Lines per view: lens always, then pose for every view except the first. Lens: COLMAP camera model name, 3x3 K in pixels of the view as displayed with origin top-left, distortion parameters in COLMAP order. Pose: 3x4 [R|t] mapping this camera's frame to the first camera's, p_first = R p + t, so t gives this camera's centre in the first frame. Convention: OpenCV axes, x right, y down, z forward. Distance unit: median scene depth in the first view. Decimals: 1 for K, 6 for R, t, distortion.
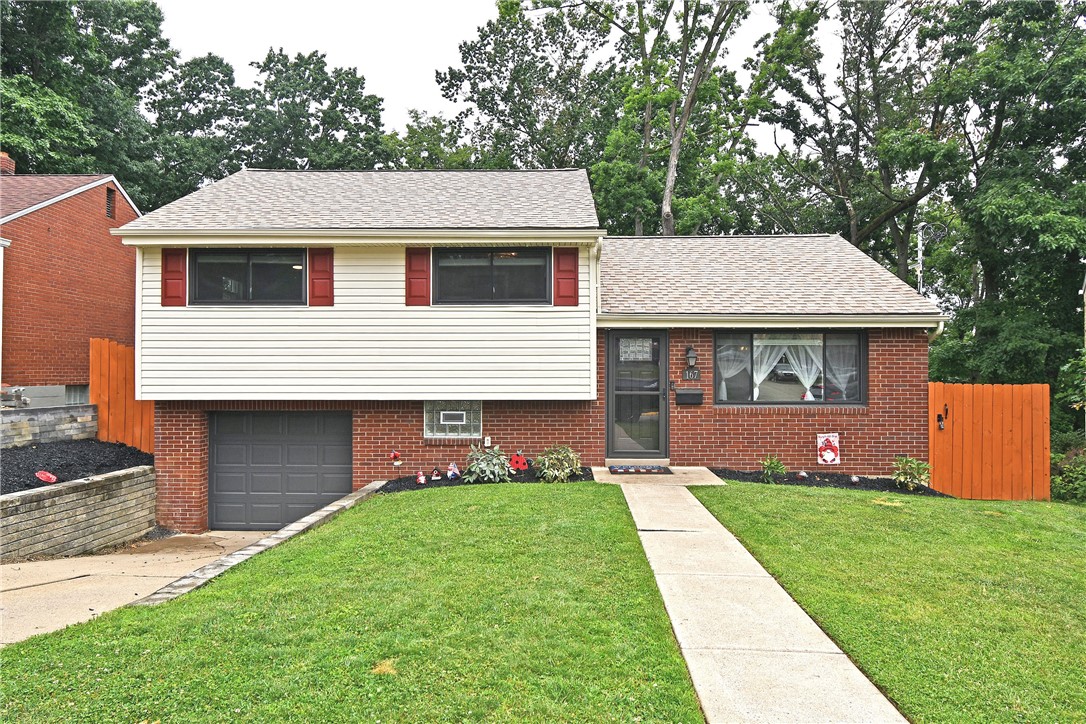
lens RADIAL K [[742.2, 0, 543.2], [0, 742.2, 364.9], [0, 0, 1]] dist [0.005281, -0.018711]
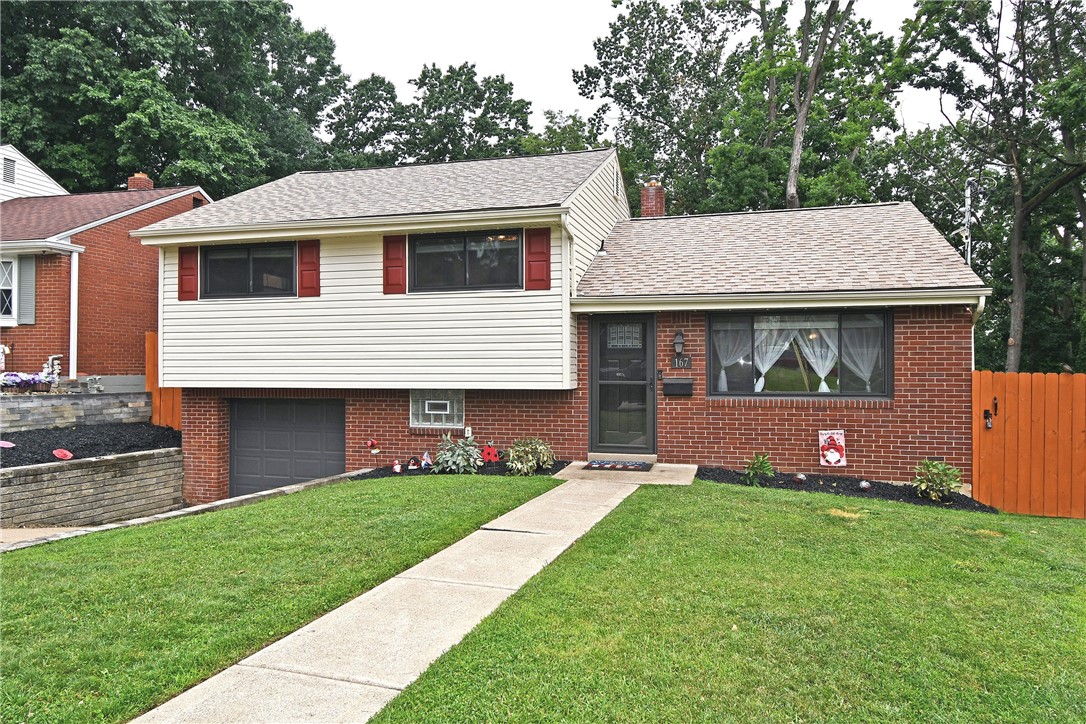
lens RADIAL K [[730.6, 0, 542.6], [0, 730.6, 363.3], [0, 0, 1]] dist [0.001244, -0.004392]
pose [[0.968503, -0.002733, -0.248987, 0.256762], [0.003218, 0.999994, 0.001541, 0.012054], [0.248982, -0.002294, 0.968506, 0.094445]]
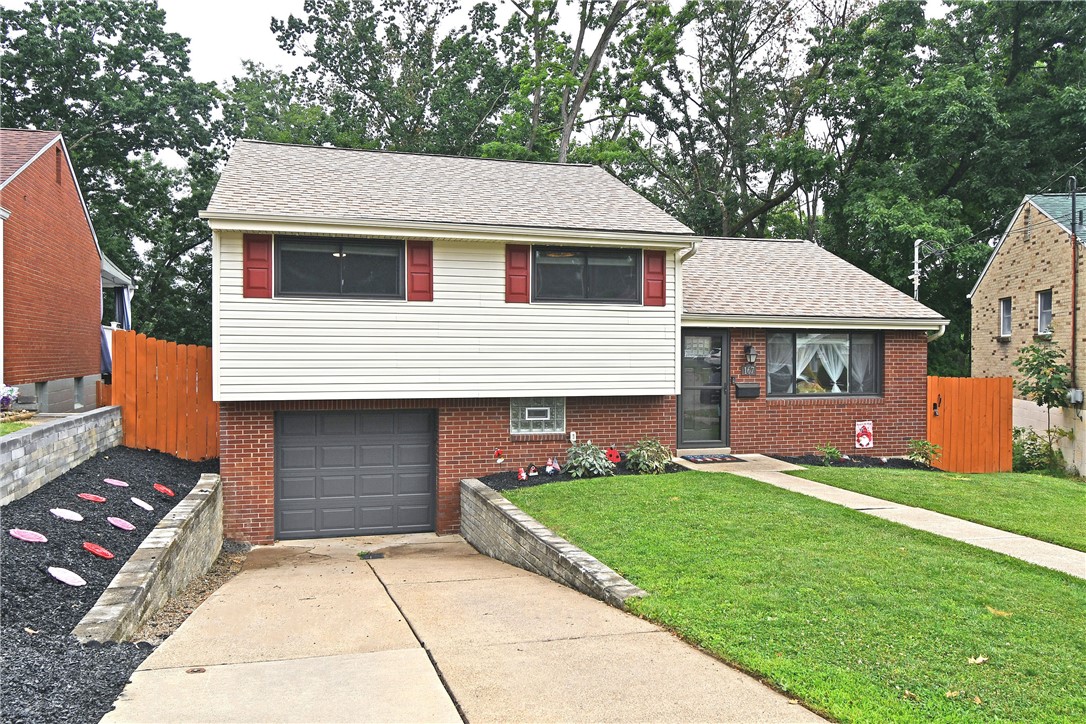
lens RADIAL K [[793.8, 0, 546.6], [0, 793.8, 365.8], [0, 0, 1]] dist [-0.002706, 0.003039]
pose [[0.957929, -0.001799, 0.286998, -0.421029], [-0.004981, 0.999725, 0.022895, -0.018885], [-0.286961, -0.023361, 0.957658, -0.036032]]
